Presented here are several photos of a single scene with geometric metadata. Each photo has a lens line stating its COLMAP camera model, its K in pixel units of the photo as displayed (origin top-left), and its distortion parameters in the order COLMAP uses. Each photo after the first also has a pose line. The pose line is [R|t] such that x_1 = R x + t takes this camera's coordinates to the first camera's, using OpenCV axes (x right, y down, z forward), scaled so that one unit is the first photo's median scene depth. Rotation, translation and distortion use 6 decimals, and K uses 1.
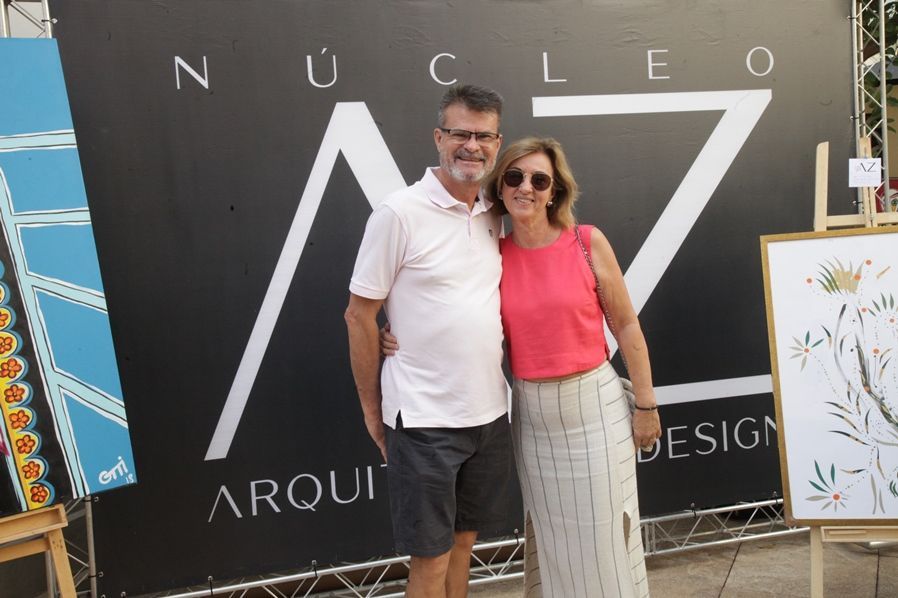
lens RADIAL K [[1035.6, 0, 449.0], [0, 1035.6, 299.0], [0, 0, 1]] dist [0.102523, 0.036842]
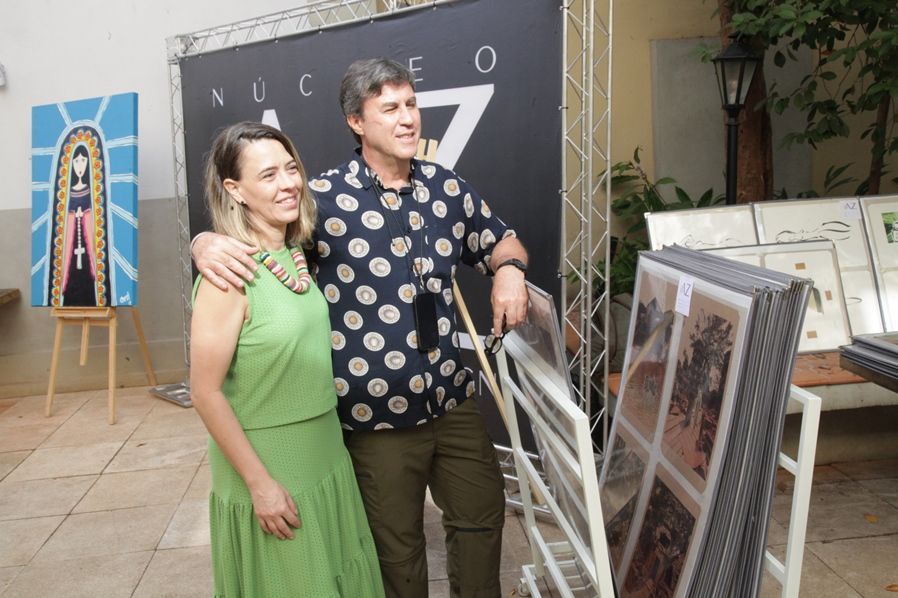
lens RADIAL K [[875.9, 0, 449.0], [0, 875.9, 299.0], [0, 0, 1]] dist [0.059305, 0.007088]
pose [[0.488670, 0.172493, -0.855247, 1.323744], [-0.065251, 0.984741, 0.161328, -0.144266], [0.870025, -0.023030, 0.492469, 0.582894]]
